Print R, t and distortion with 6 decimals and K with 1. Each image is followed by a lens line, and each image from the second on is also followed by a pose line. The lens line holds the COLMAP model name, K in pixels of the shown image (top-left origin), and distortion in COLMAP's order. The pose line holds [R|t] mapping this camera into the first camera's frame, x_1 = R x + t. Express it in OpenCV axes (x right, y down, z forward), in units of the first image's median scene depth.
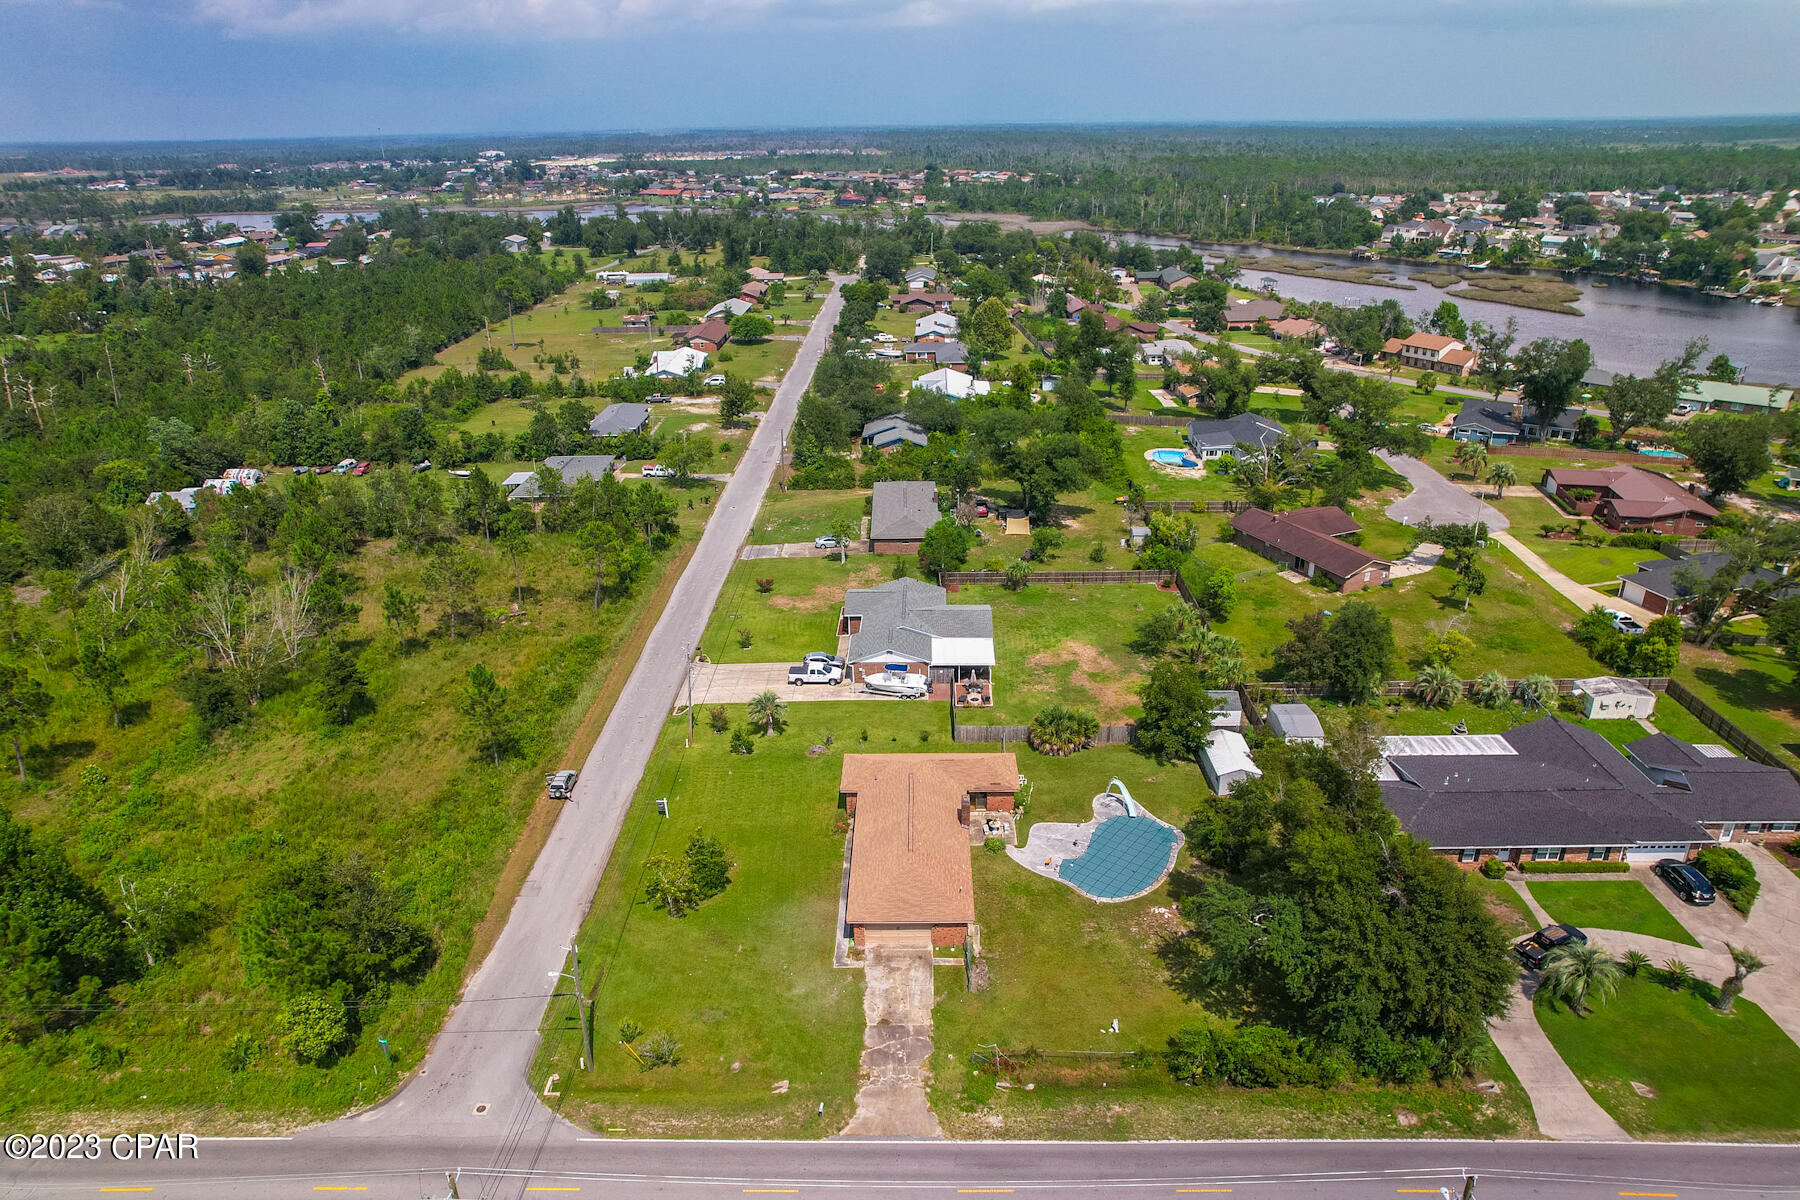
lens RADIAL K [[1151.7, 0, 901.7], [0, 1151.7, 611.9], [0, 0, 1]] dist [-0.069253, 0.058235]
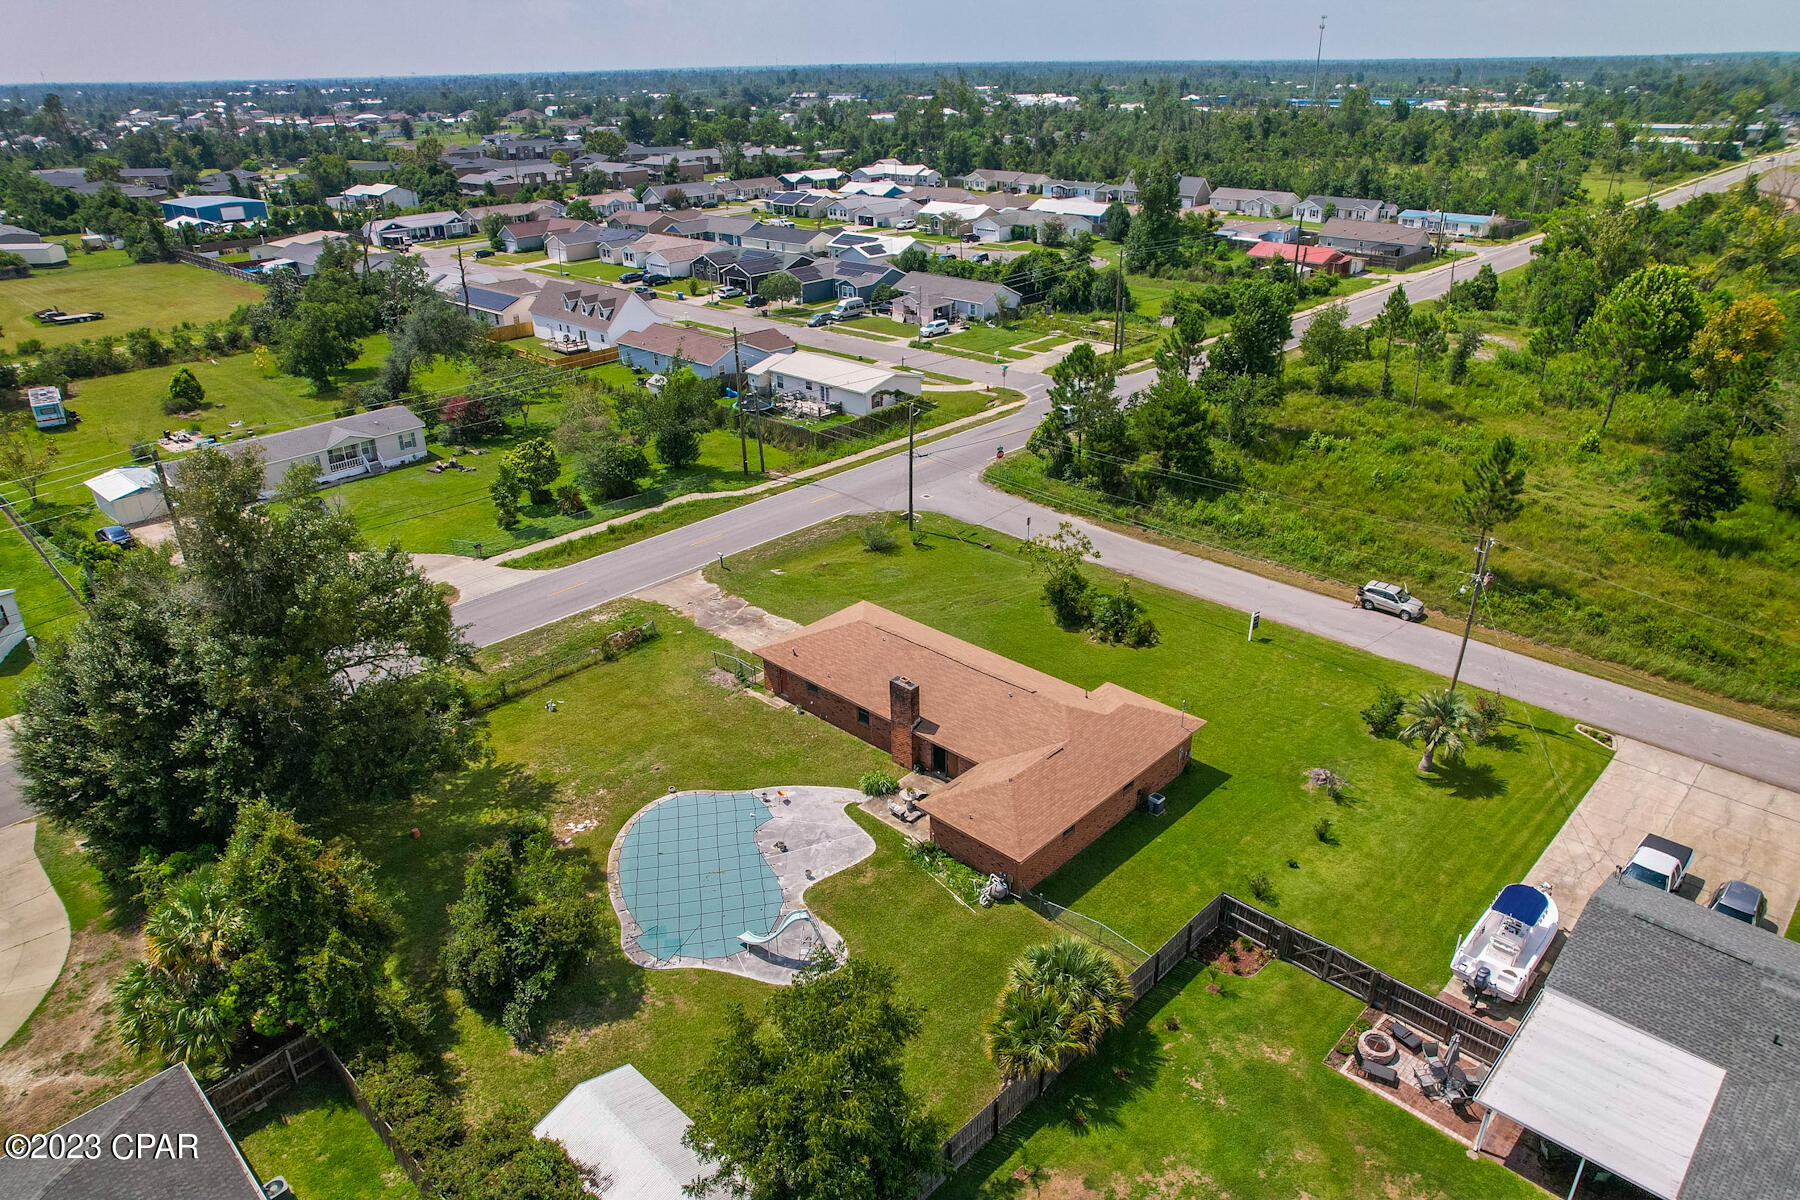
lens RADIAL K [[1151.7, 0, 901.7], [0, 1151.7, 611.9], [0, 0, 1]] dist [-0.069253, 0.058235]
pose [[-0.679649, 0.345055, -0.647313, 0.358310], [-0.269190, 0.703562, 0.657675, -0.220444], [0.682359, 0.621239, -0.385290, 0.967344]]
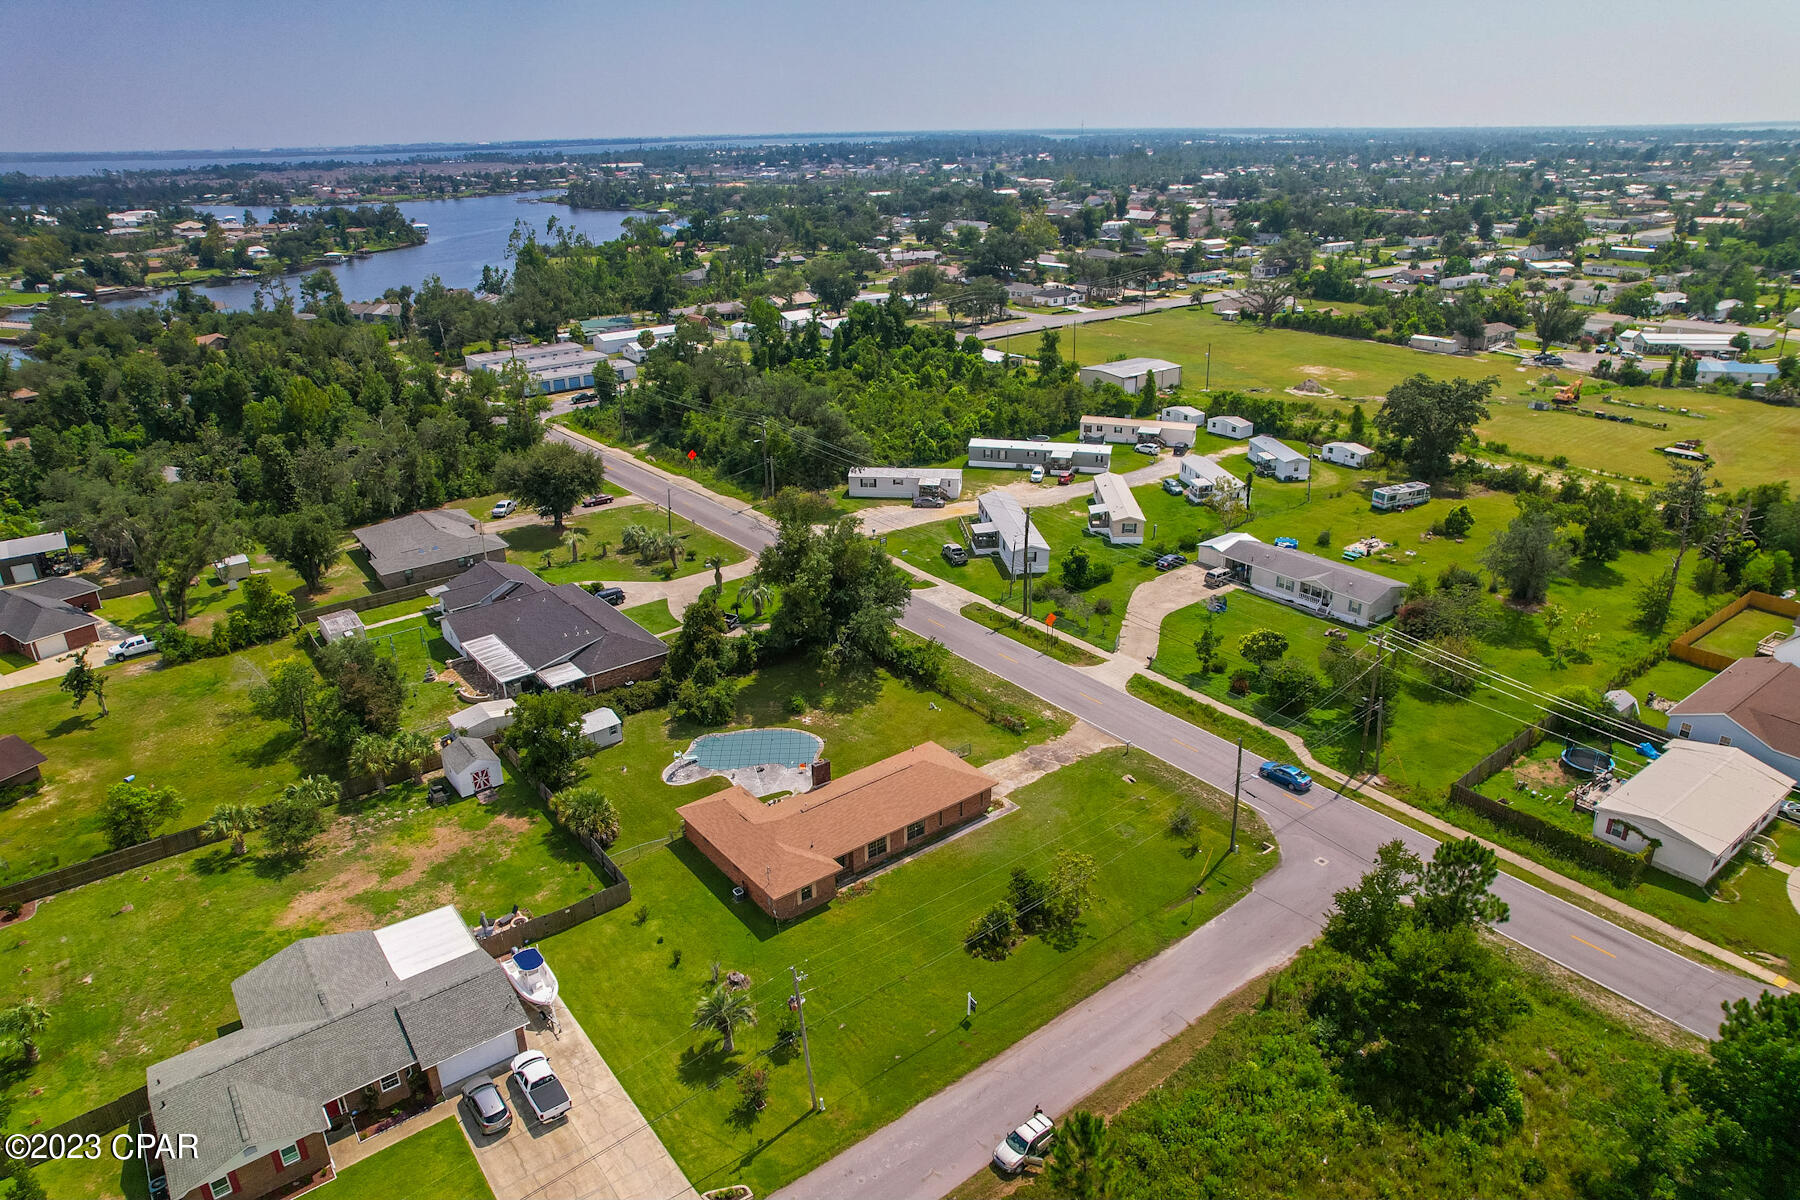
lens RADIAL K [[1151.7, 0, 901.7], [0, 1151.7, 611.9], [0, 0, 1]] dist [-0.069253, 0.058235]
pose [[-0.624644, -0.285315, 0.726922, -0.566326], [0.336526, 0.741644, 0.580271, -0.414287], [-0.704677, 0.607091, -0.367248, 0.992571]]
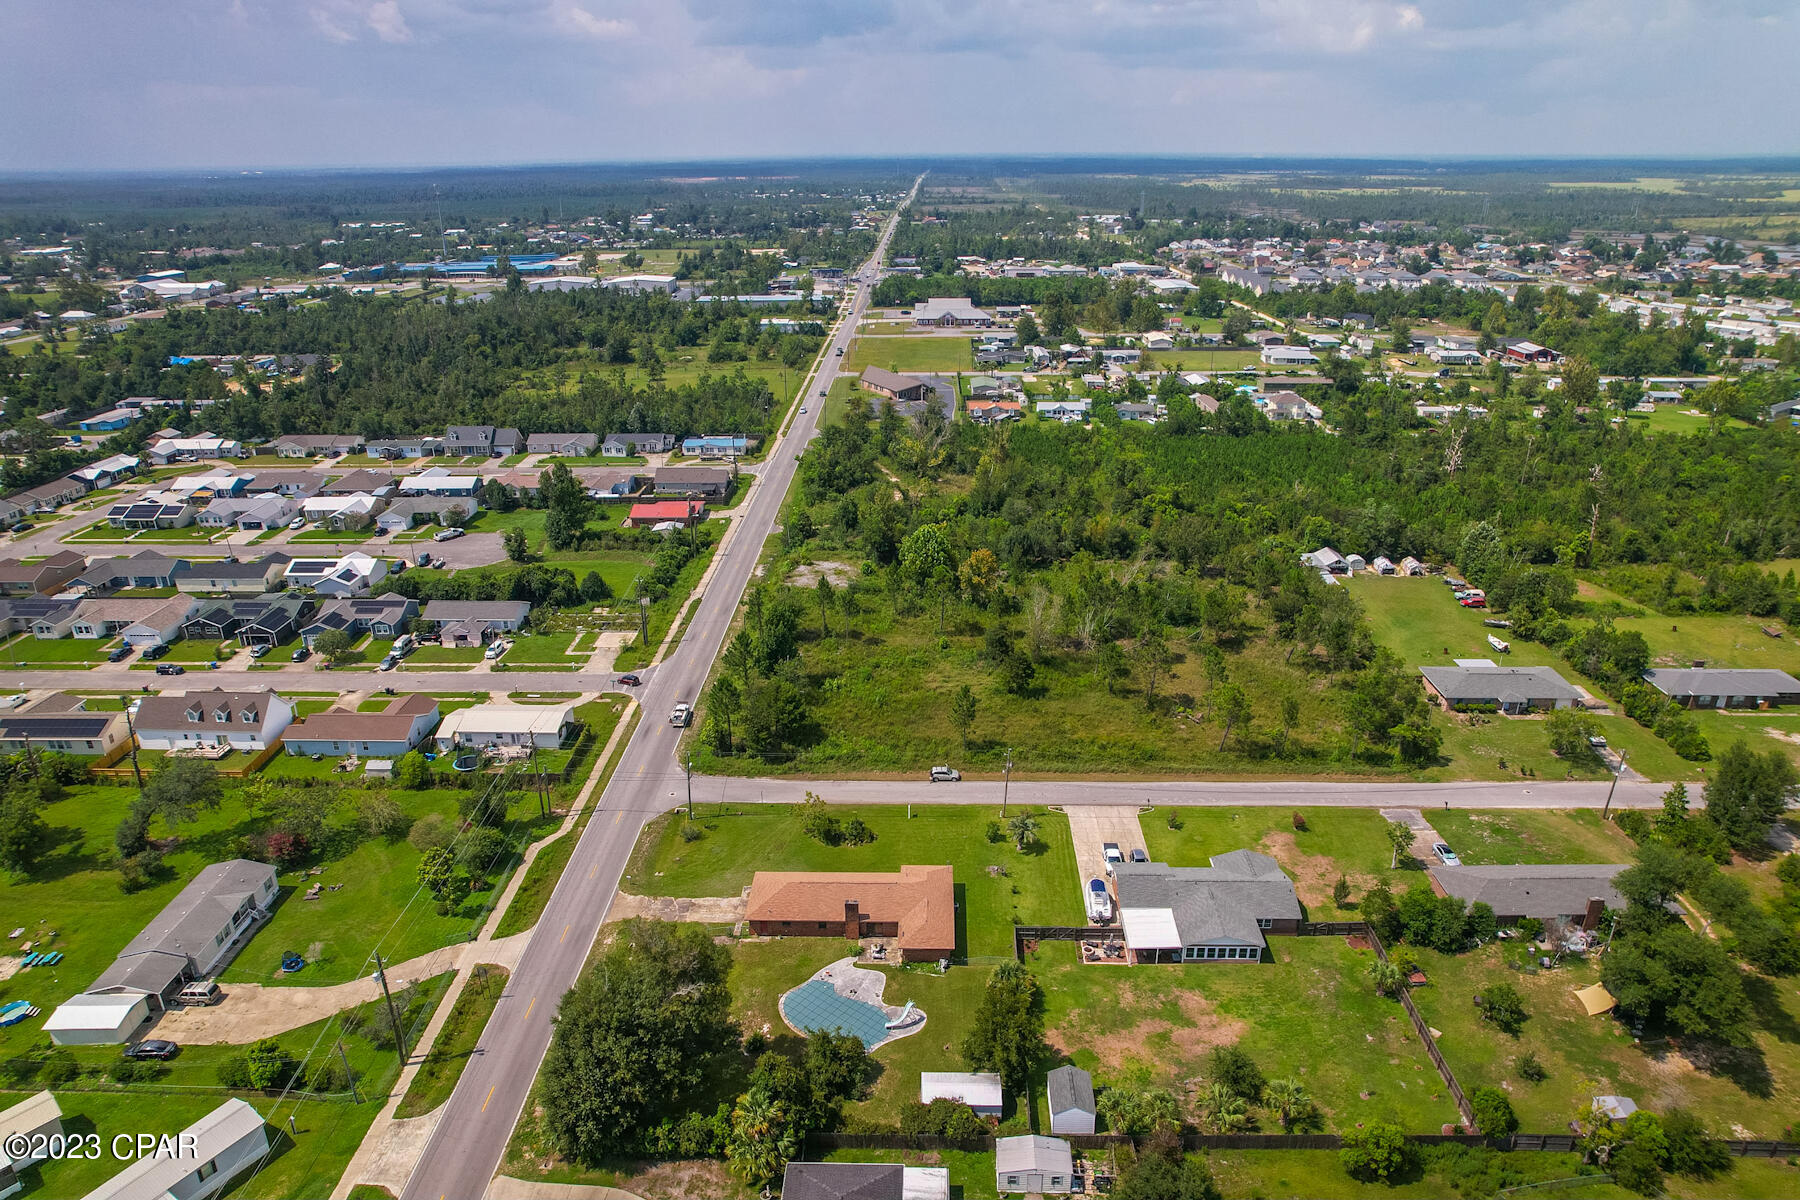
lens RADIAL K [[1151.7, 0, 901.7], [0, 1151.7, 611.9], [0, 0, 1]] dist [-0.069253, 0.058235]
pose [[-0.010240, 0.392975, -0.919492, 0.942148], [-0.392077, 0.844329, 0.365218, -0.522776], [0.919875, 0.364252, 0.145431, 0.578546]]
